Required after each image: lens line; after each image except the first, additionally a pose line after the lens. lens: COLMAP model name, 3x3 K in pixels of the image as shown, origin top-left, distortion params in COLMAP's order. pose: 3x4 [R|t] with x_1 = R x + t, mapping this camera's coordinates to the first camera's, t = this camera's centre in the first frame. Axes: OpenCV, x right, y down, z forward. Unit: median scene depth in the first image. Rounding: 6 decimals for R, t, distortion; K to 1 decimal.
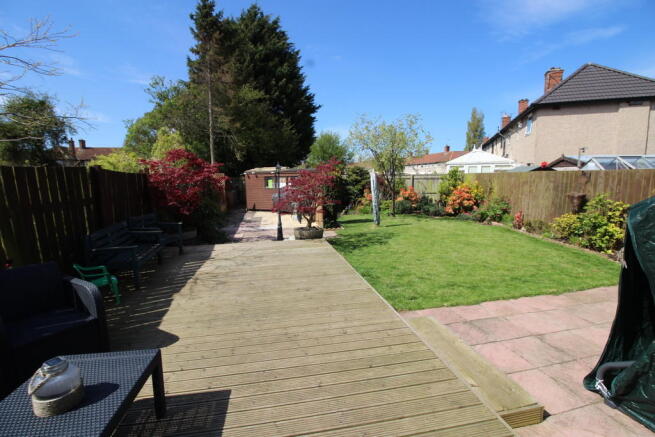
lens RADIAL K [[304.5, 0, 326.8], [0, 304.5, 215.3], [0, 0, 1]] dist [-0.005449, -0.004463]
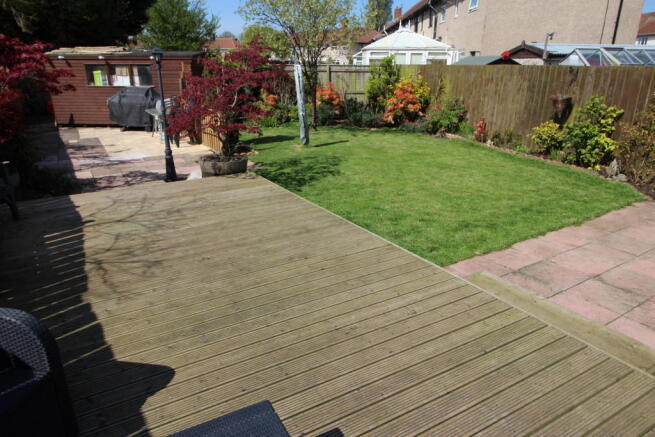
lens RADIAL K [[445.2, 0, 326.9], [0, 445.2, 219.0], [0, 0, 1]] dist [0.000485, 0.012848]
pose [[0.939656, -0.098807, 0.327541, -0.204353], [0.028740, 0.976800, 0.212214, -0.025211], [-0.340911, -0.189995, 0.920696, 0.067767]]
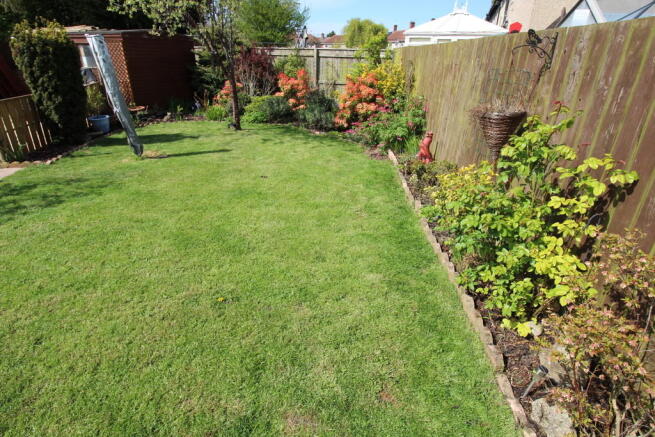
lens RADIAL K [[359.7, 0, 324.5], [0, 359.7, 216.8], [0, 0, 1]] dist [0.001972, -0.000021]
pose [[0.998763, 0.017904, 0.046387, 0.700108], [-0.030608, 0.956595, 0.289810, -0.074174], [-0.039185, -0.290872, 0.955959, 0.683816]]
